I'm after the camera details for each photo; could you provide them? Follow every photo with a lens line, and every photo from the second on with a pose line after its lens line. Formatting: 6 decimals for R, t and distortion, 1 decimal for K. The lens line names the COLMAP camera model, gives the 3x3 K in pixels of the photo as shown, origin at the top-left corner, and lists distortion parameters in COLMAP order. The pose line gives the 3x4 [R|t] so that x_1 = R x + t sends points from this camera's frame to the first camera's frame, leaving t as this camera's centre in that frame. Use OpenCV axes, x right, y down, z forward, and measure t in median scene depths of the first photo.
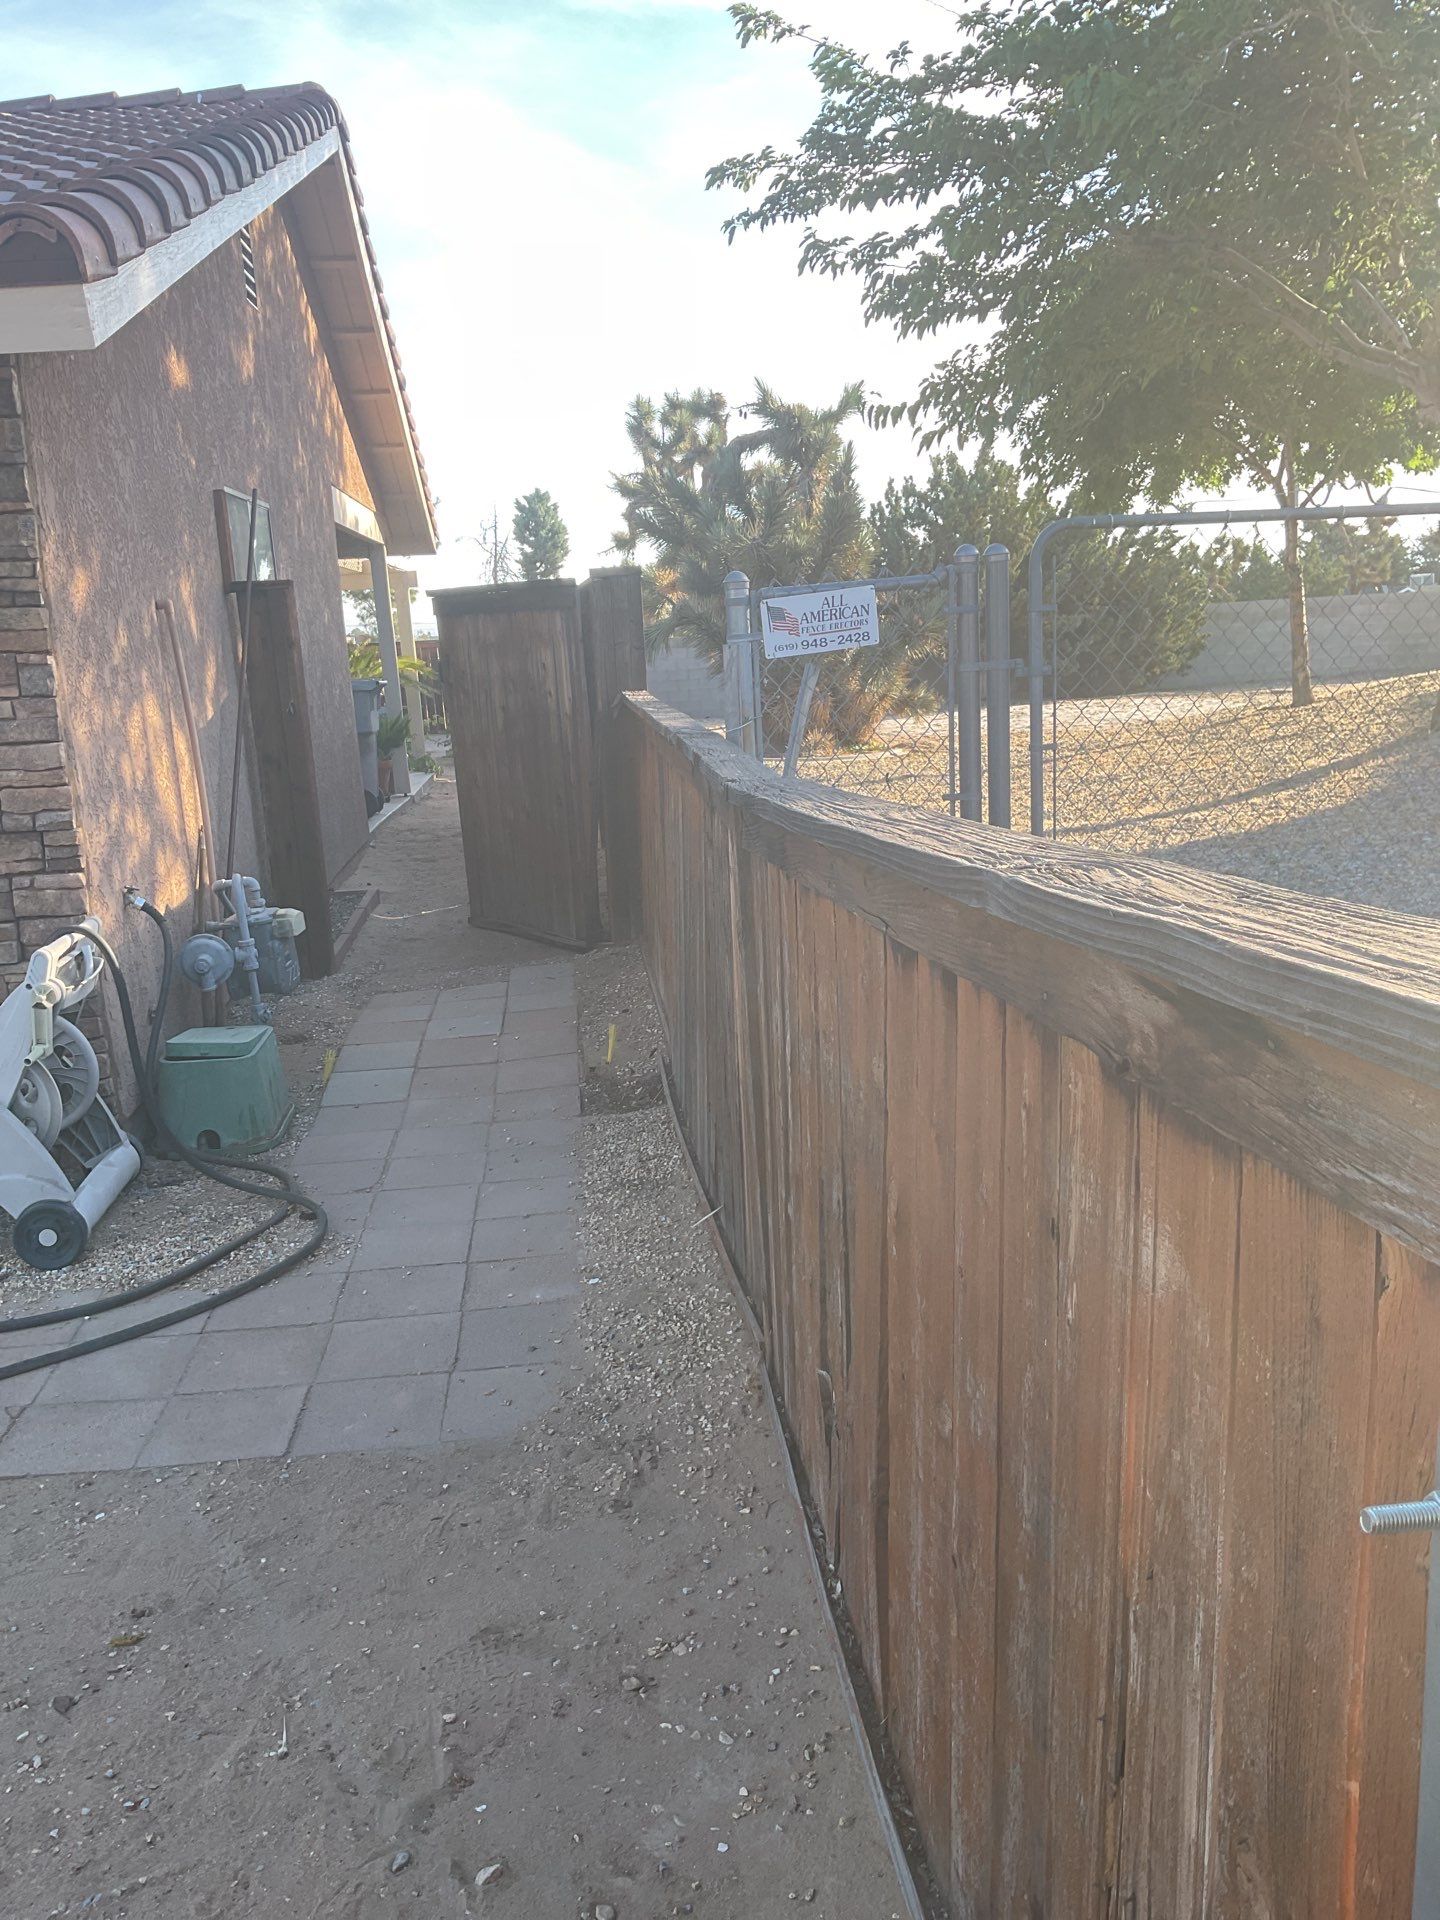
lens RADIAL K [[1633.4, 0, 703.9], [0, 1633.4, 959.8], [0, 0, 1]] dist [0.146815, 0.007932]
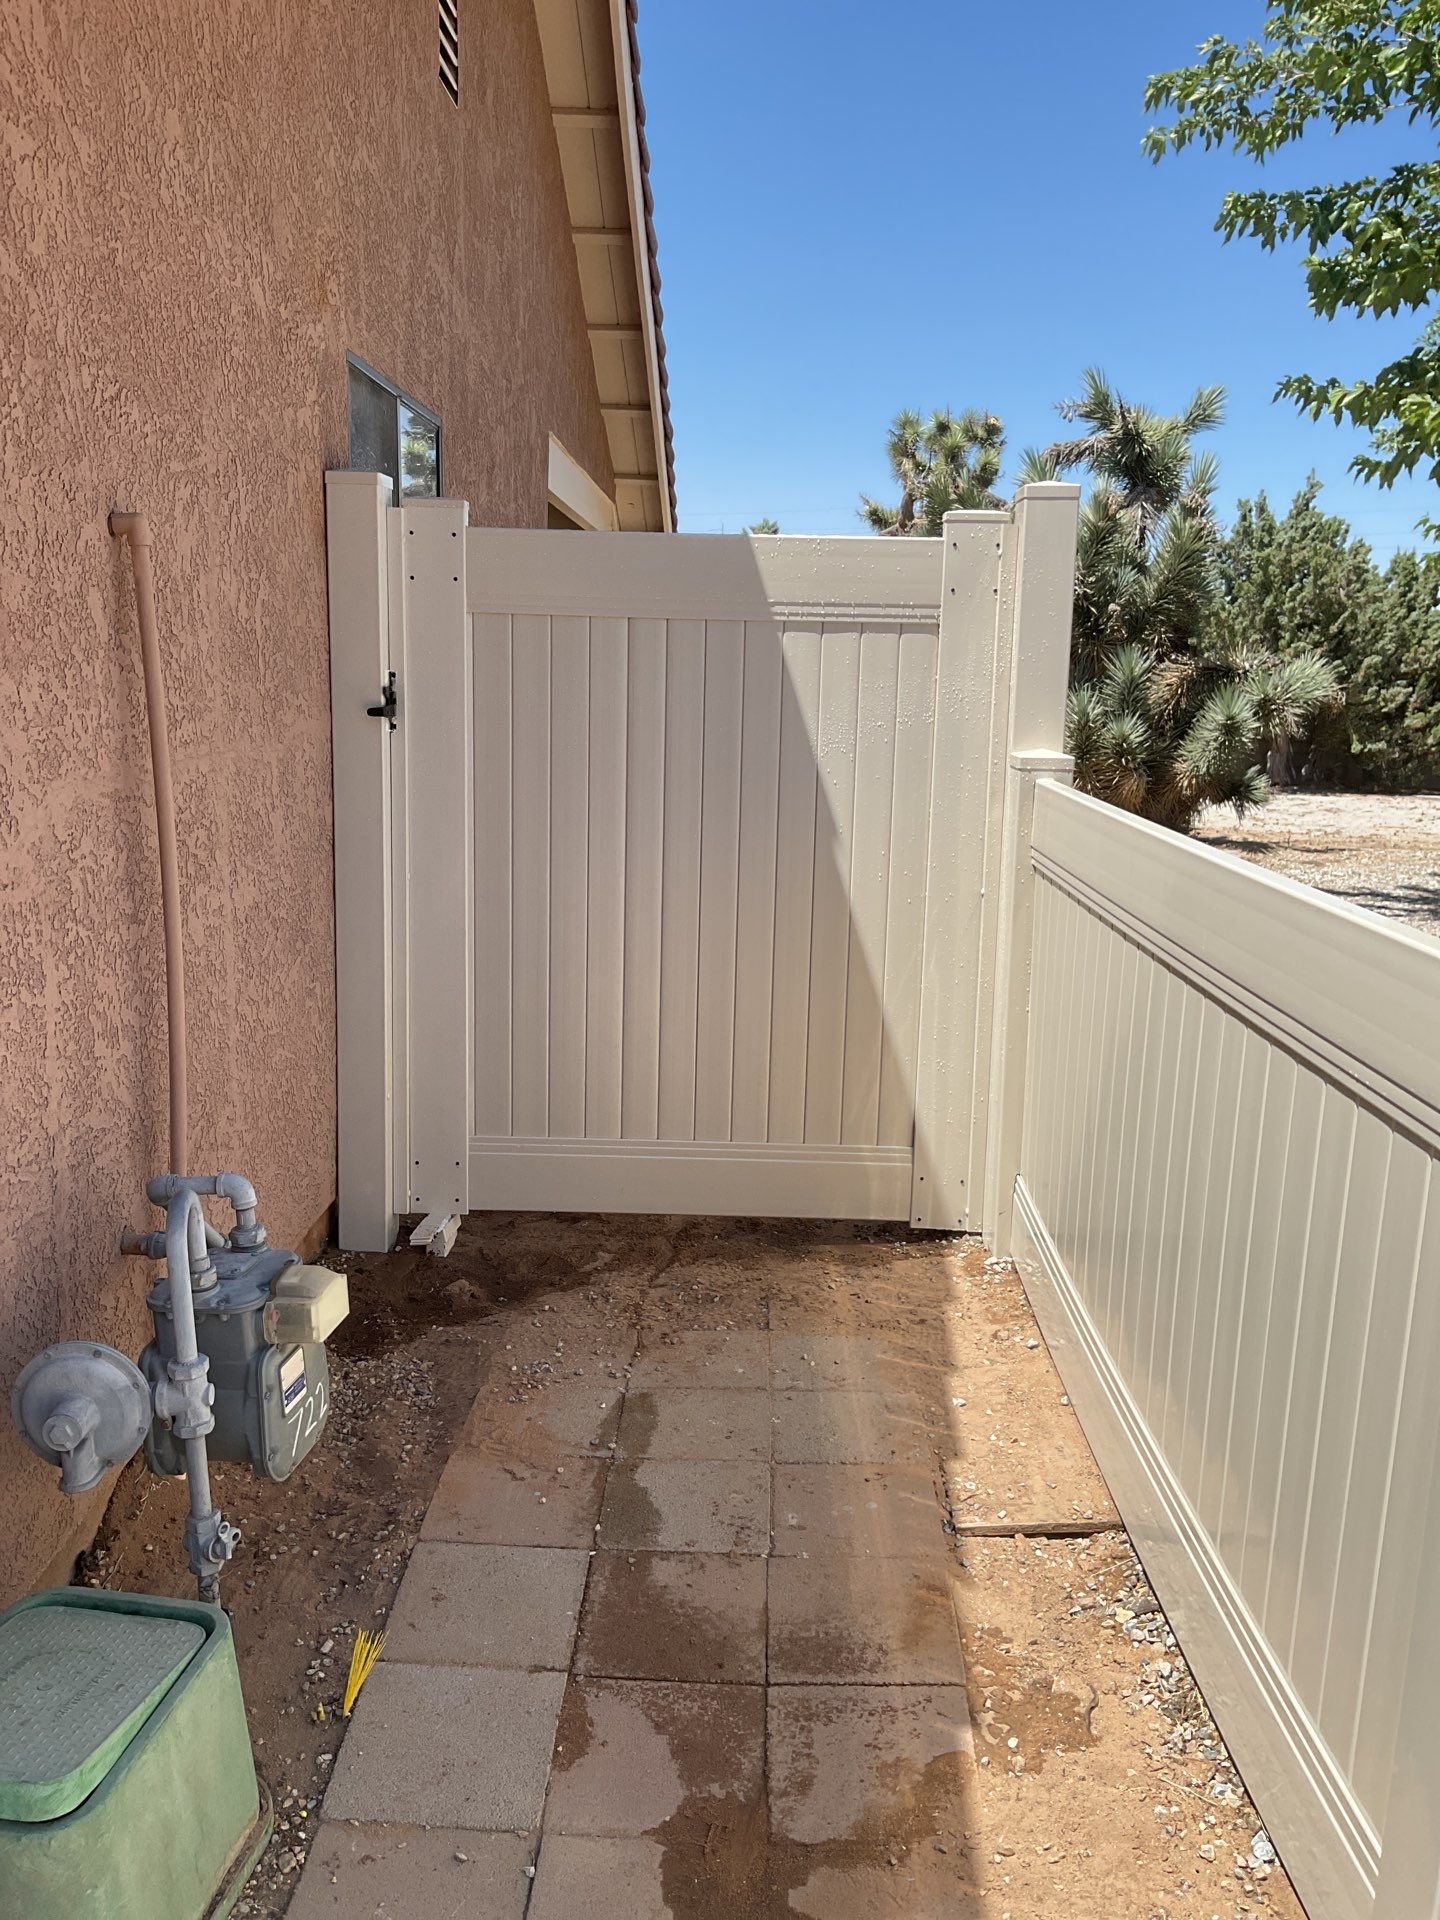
lens RADIAL K [[1632.0, 0, 715.2], [0, 1632.0, 971.6], [0, 0, 1]] dist [0.060360, -0.023572]
pose [[0.990182, 0.099469, -0.098214, -0.040595], [-0.101114, 0.994804, -0.011901, -0.038200], [0.096519, 0.021715, 0.995094, 0.205324]]
